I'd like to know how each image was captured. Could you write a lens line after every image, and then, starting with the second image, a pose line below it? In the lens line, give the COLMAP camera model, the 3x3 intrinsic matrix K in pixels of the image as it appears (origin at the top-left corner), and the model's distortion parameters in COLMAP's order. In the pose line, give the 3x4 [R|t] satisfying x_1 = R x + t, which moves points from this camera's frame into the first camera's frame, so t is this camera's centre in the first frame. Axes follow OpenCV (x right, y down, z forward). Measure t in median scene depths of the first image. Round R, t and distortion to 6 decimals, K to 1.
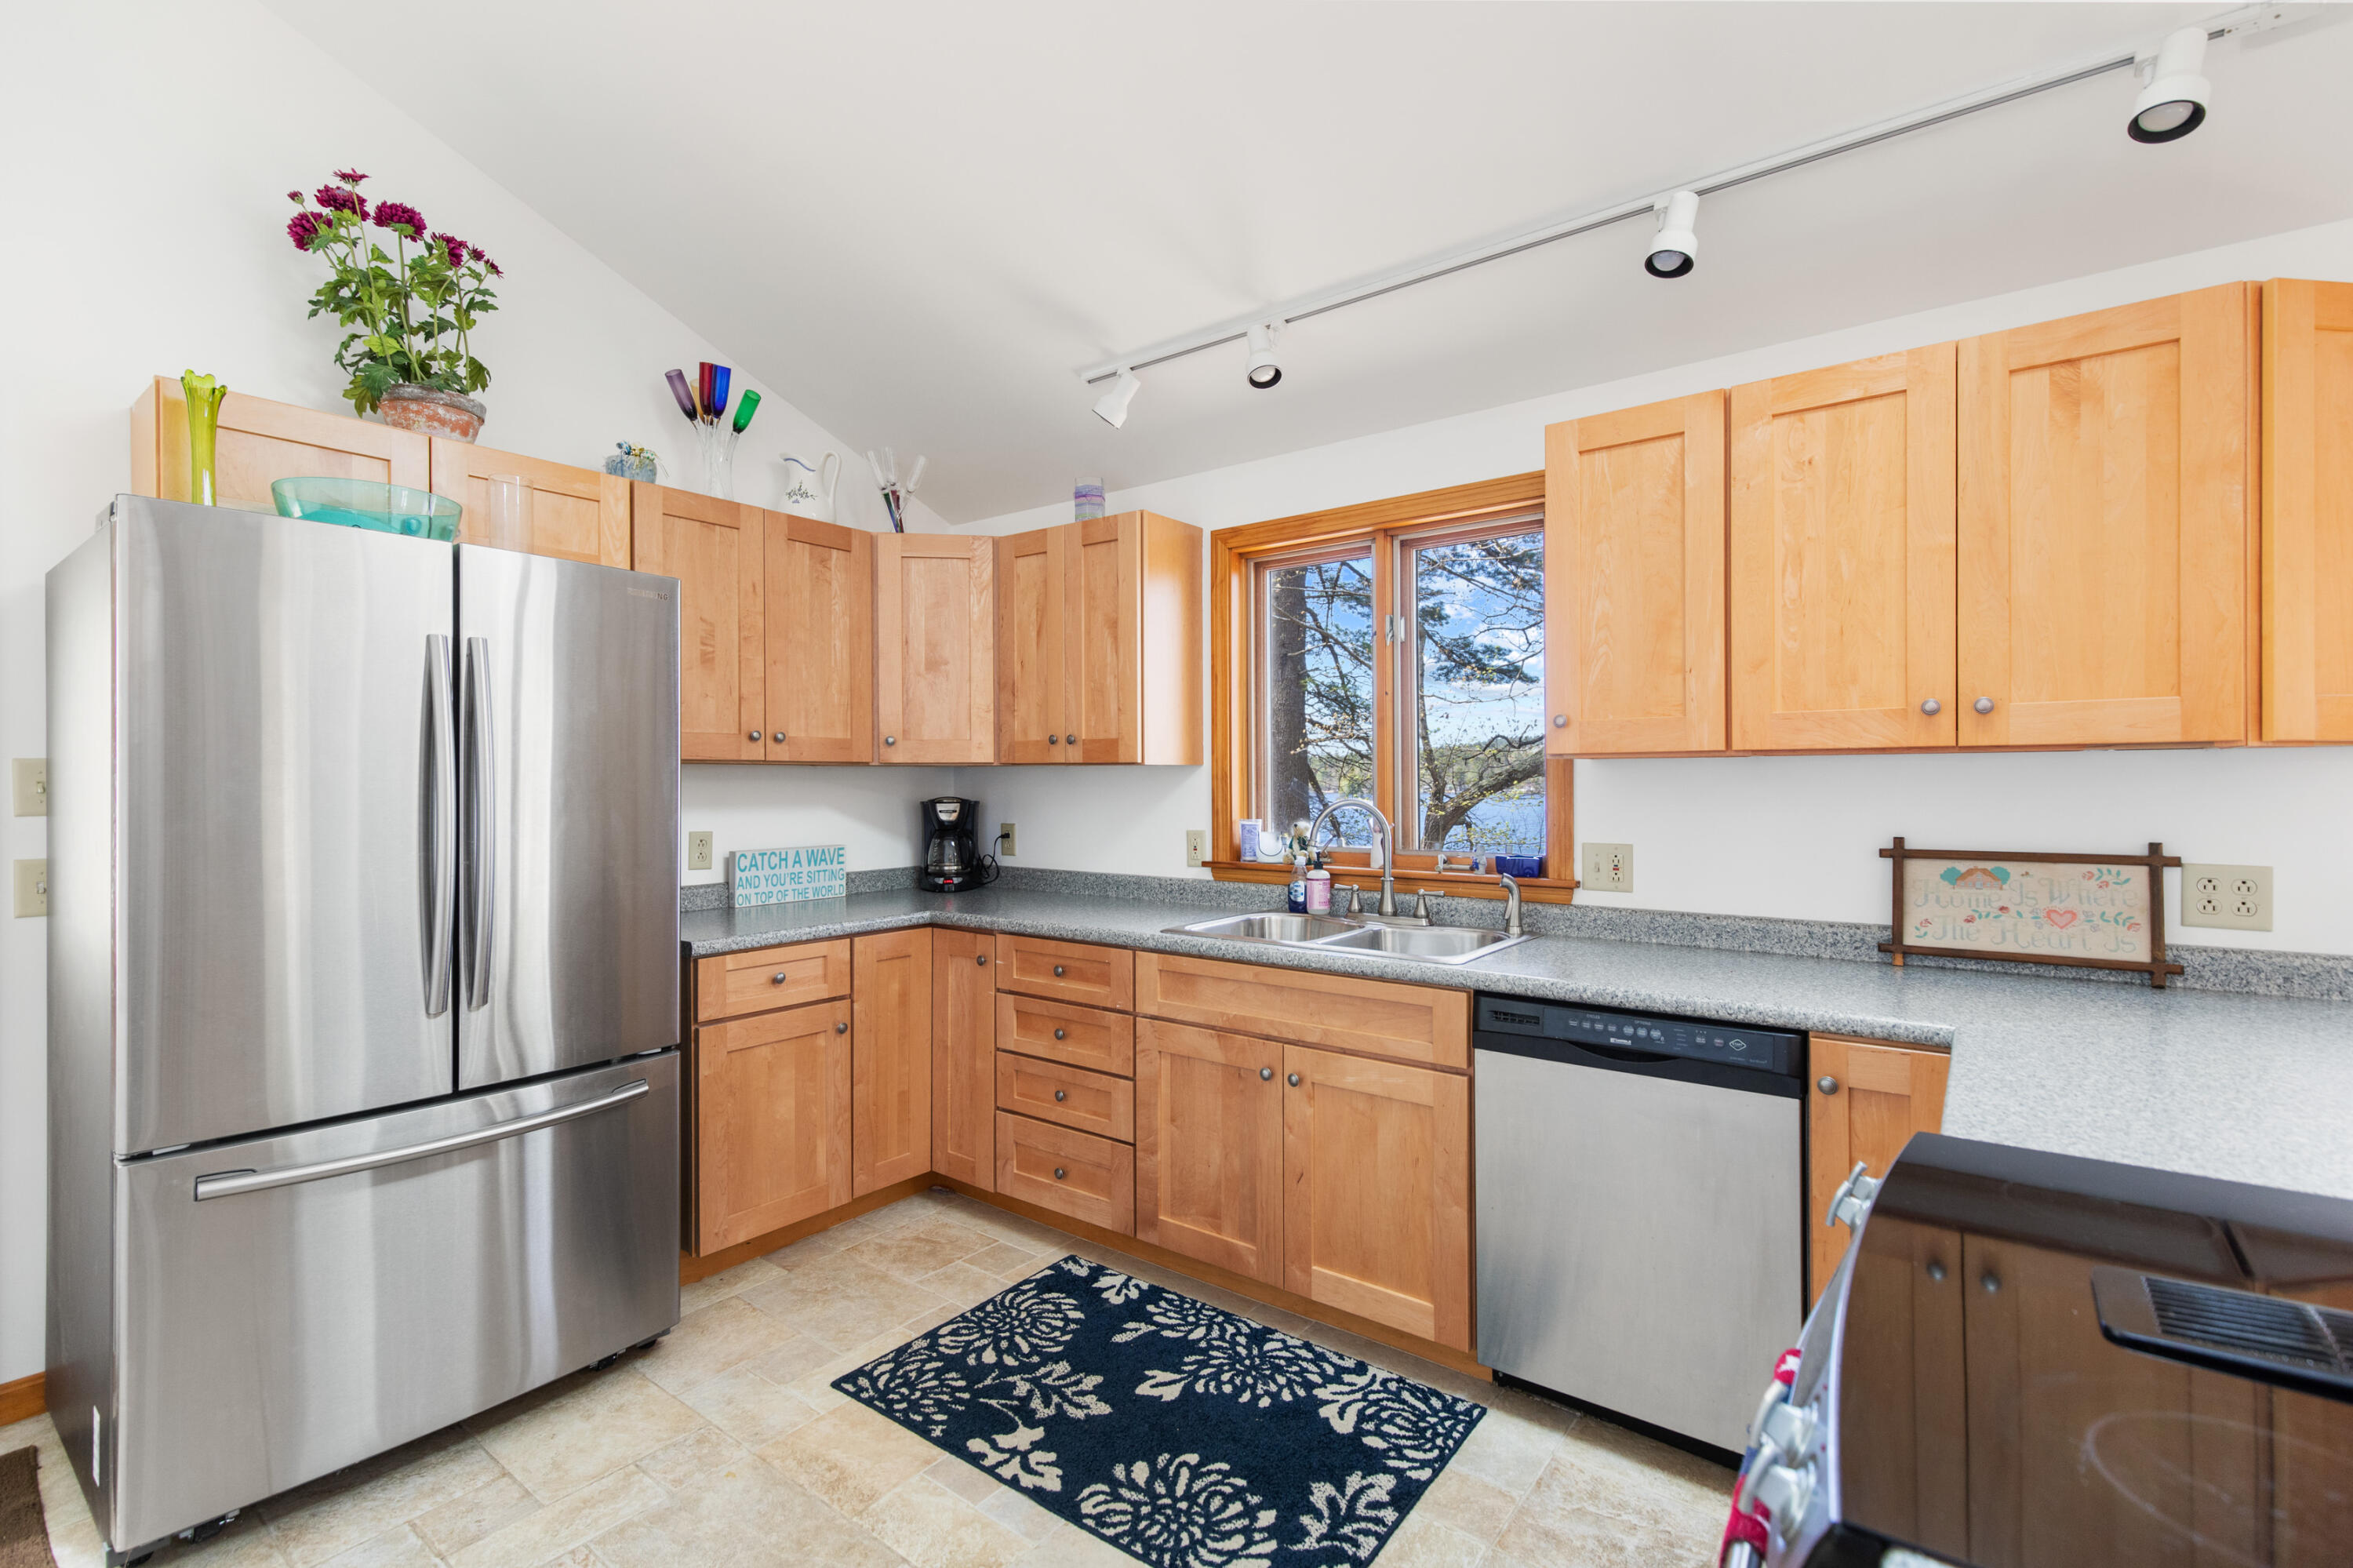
lens RADIAL K [[1076.0, 0, 1203.3], [0, 1076.0, 792.8], [0, 0, 1]] dist [0.003652, -0.001004]
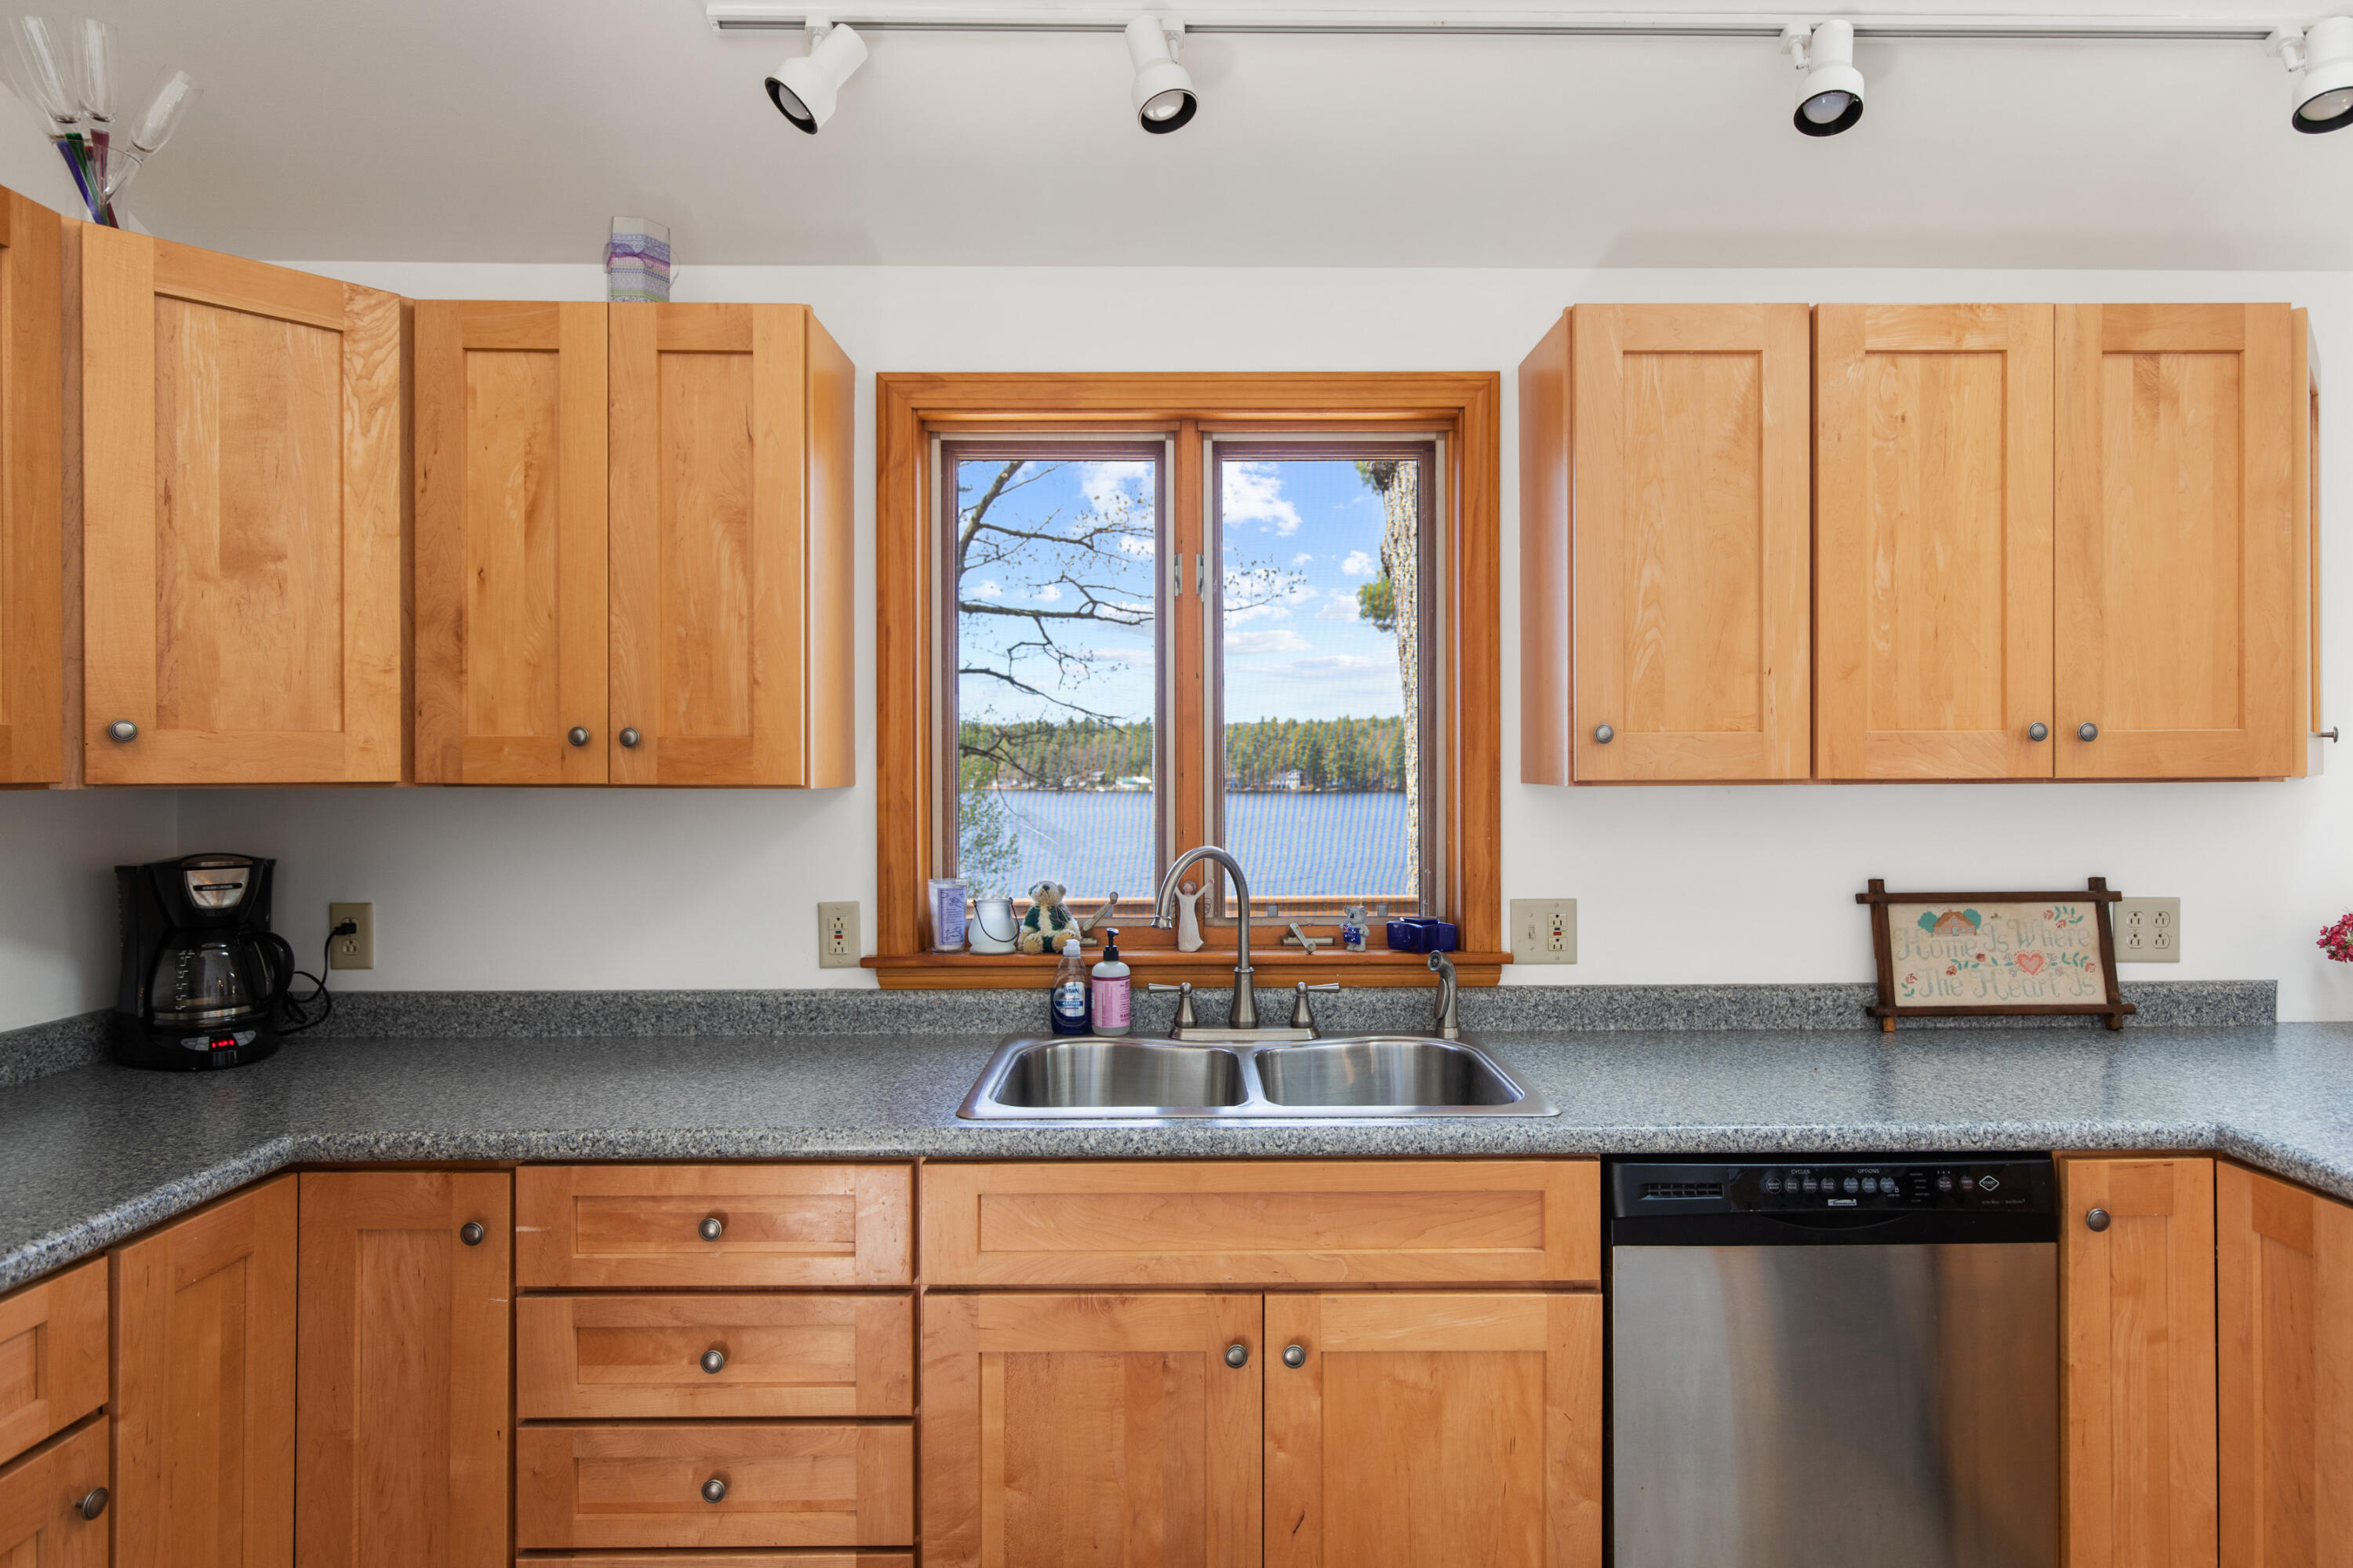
lens RADIAL K [[1281.2, 0, 1179.4], [0, 1281.2, 772.4], [0, 0, 1]] dist [0.001416, 0.002251]
pose [[0.788988, -0.000759, 0.614408, -0.374733], [0.006818, 0.999948, -0.007520, -0.035734], [-0.614371, 0.010123, 0.788953, 0.495592]]
